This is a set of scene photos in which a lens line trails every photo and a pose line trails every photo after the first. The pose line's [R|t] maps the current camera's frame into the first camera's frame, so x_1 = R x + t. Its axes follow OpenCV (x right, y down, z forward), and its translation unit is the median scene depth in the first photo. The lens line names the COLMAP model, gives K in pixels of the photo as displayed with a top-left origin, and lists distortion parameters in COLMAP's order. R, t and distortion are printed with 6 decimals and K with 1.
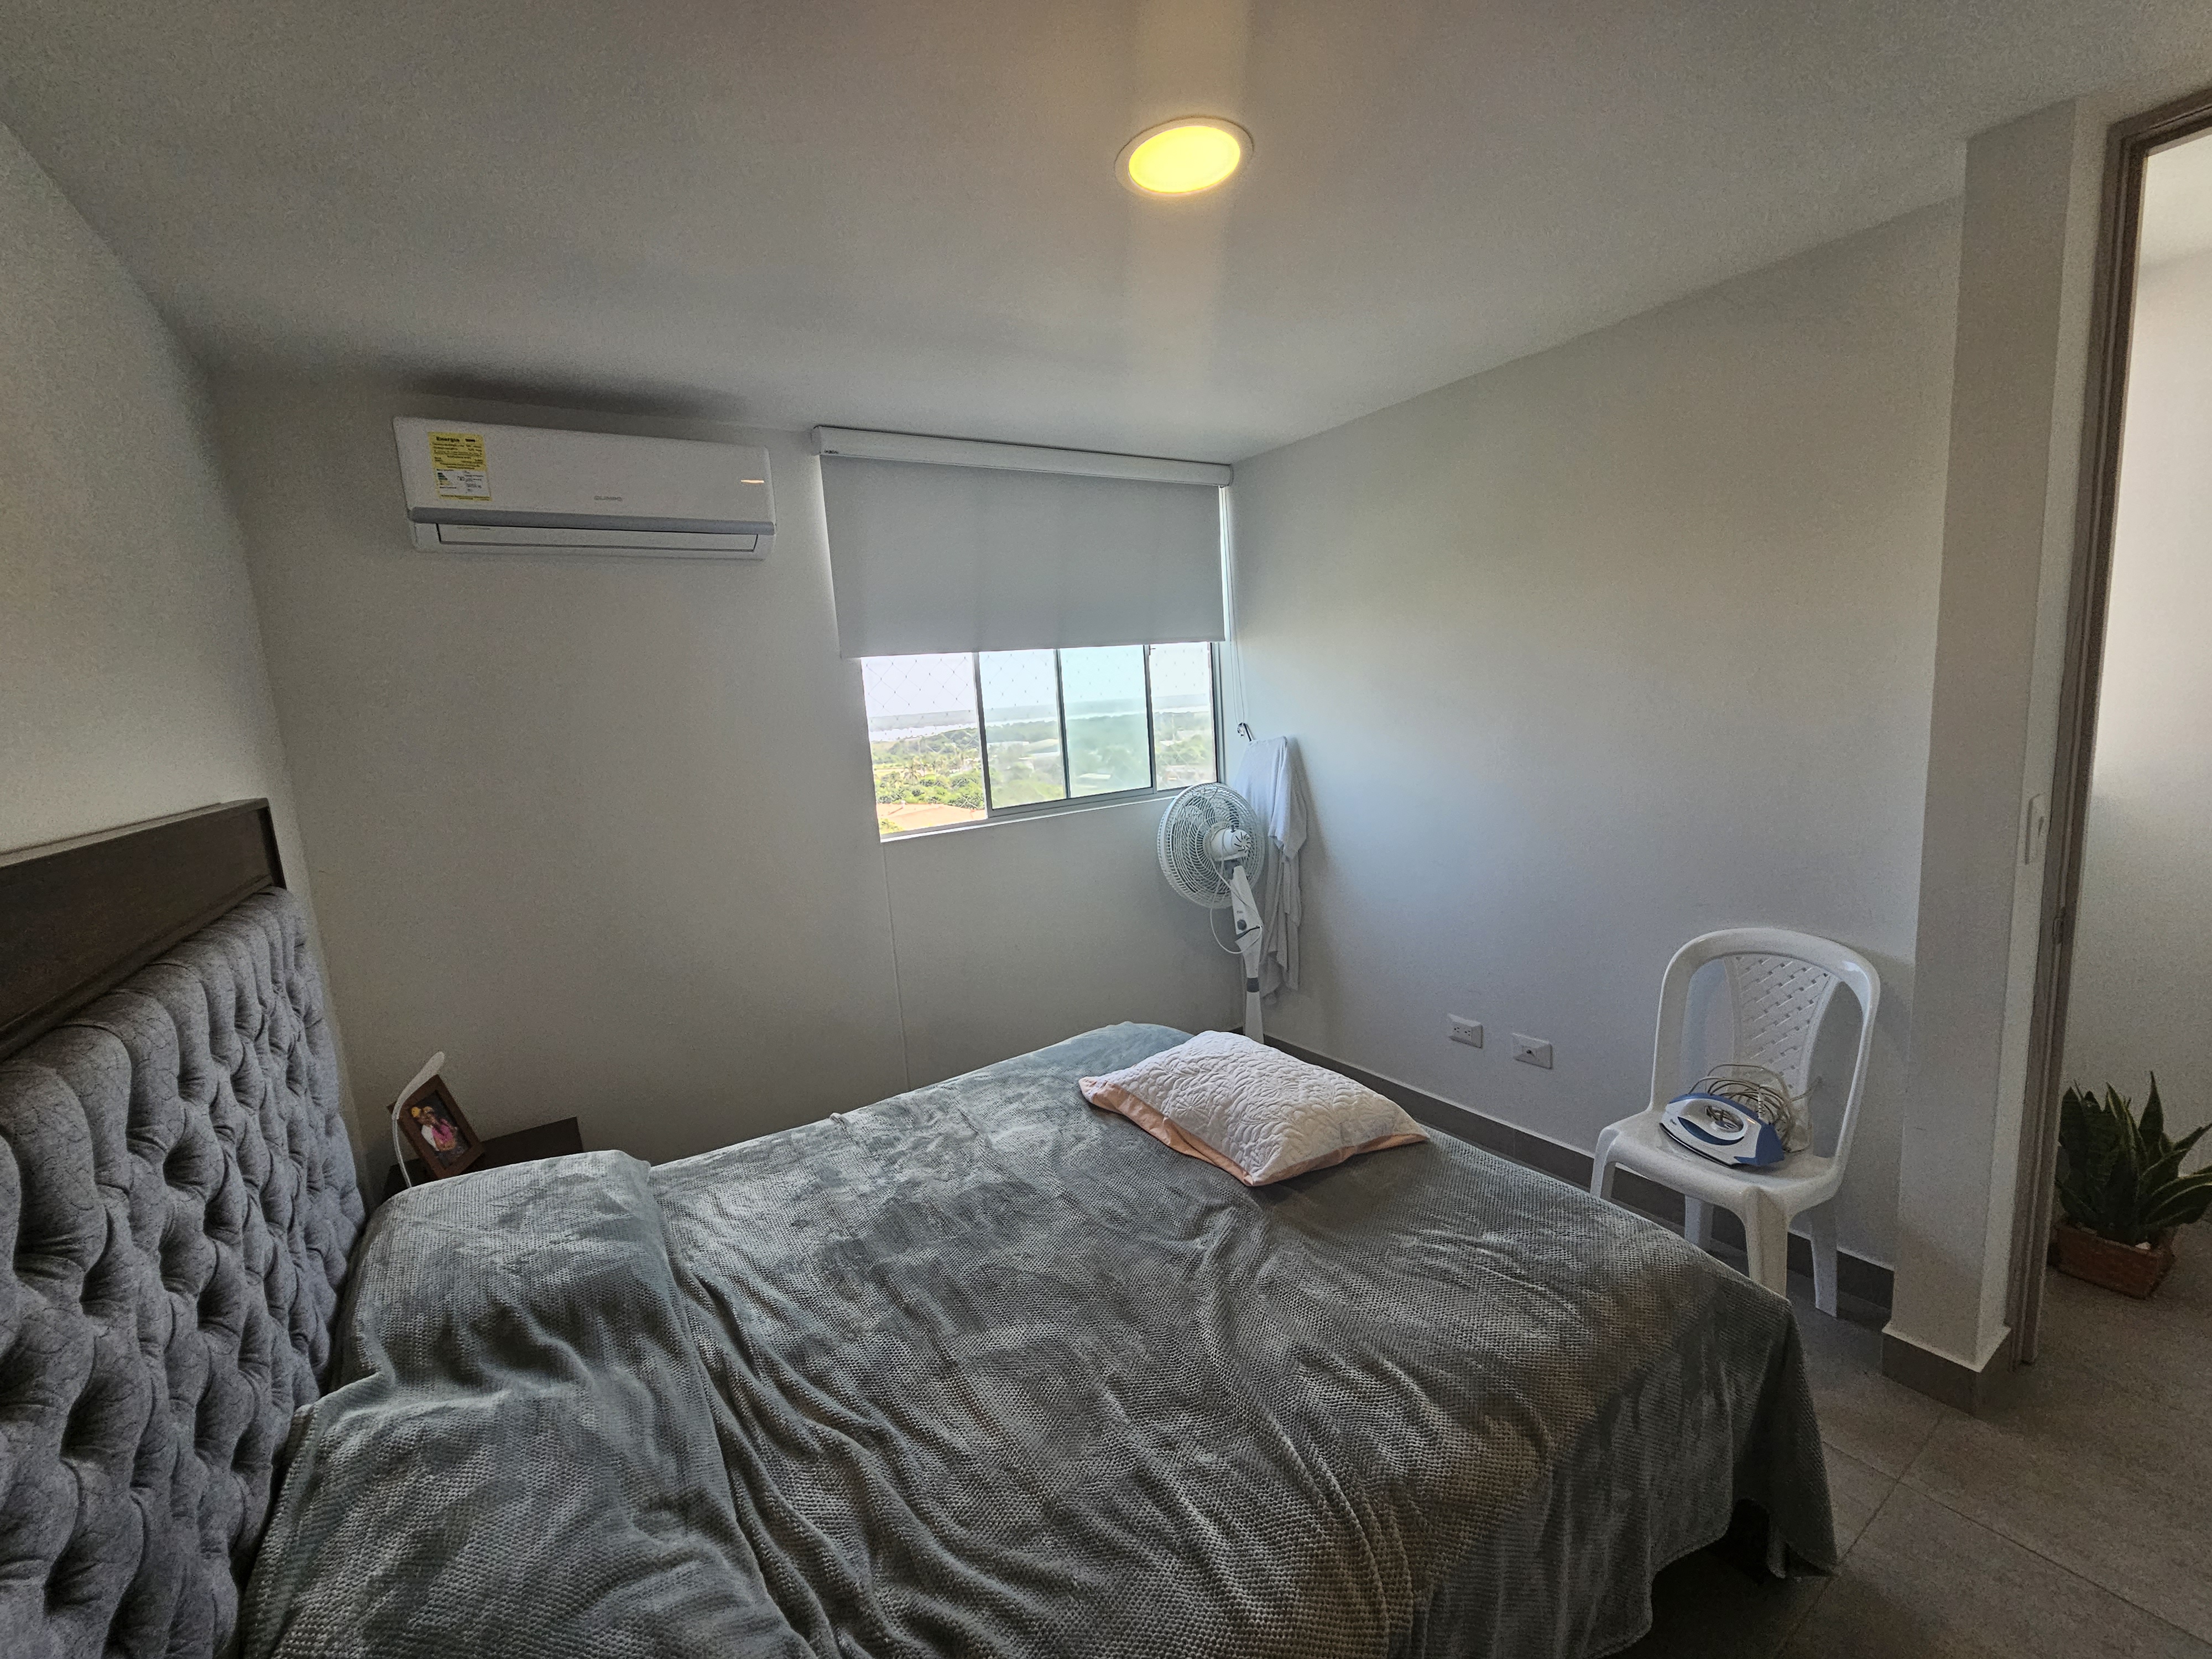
lens RADIAL K [[907.1, 0, 1106.8], [0, 907.1, 832.3], [0, 0, 1]] dist [-0.000887, -0.000224]
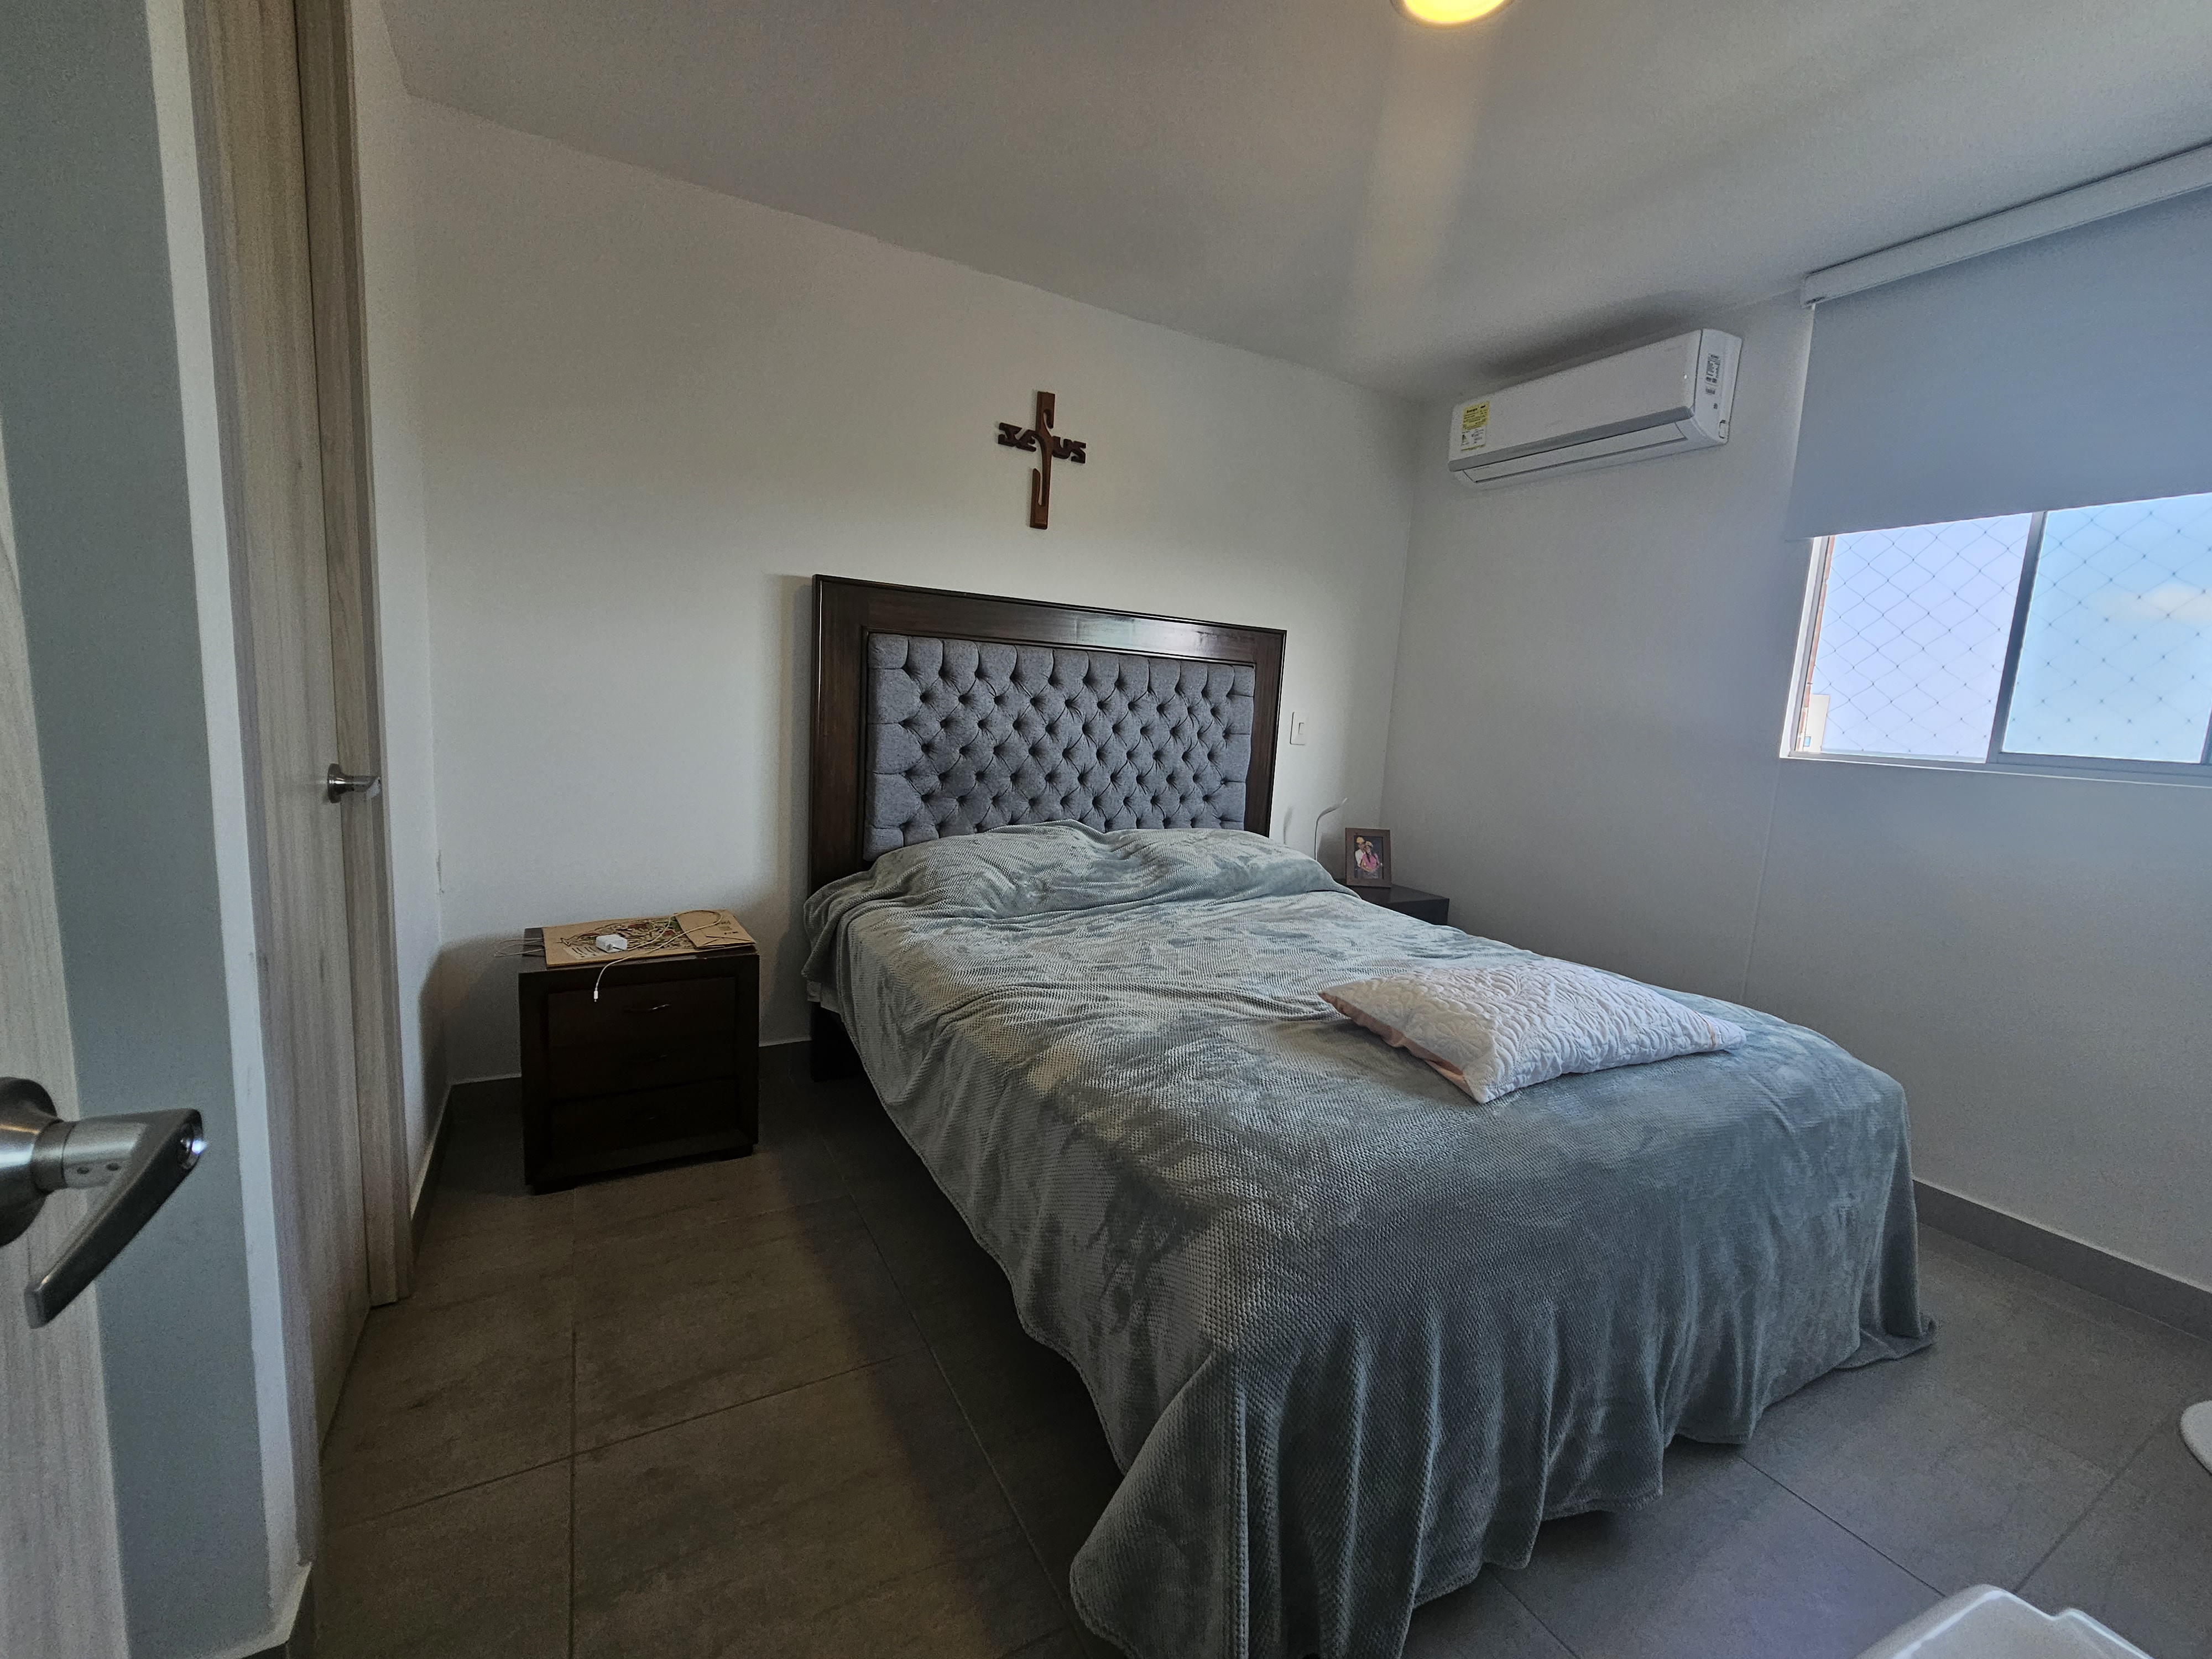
lens RADIAL K [[907.1, 0, 1106.8], [0, 907.1, 832.3], [0, 0, 1]] dist [-0.000887, -0.000224]
pose [[-0.067827, 0.203522, -0.976718, 0.822279], [-0.198900, 0.956563, 0.213134, 0.028667], [0.977670, 0.208725, -0.024400, 0.533017]]
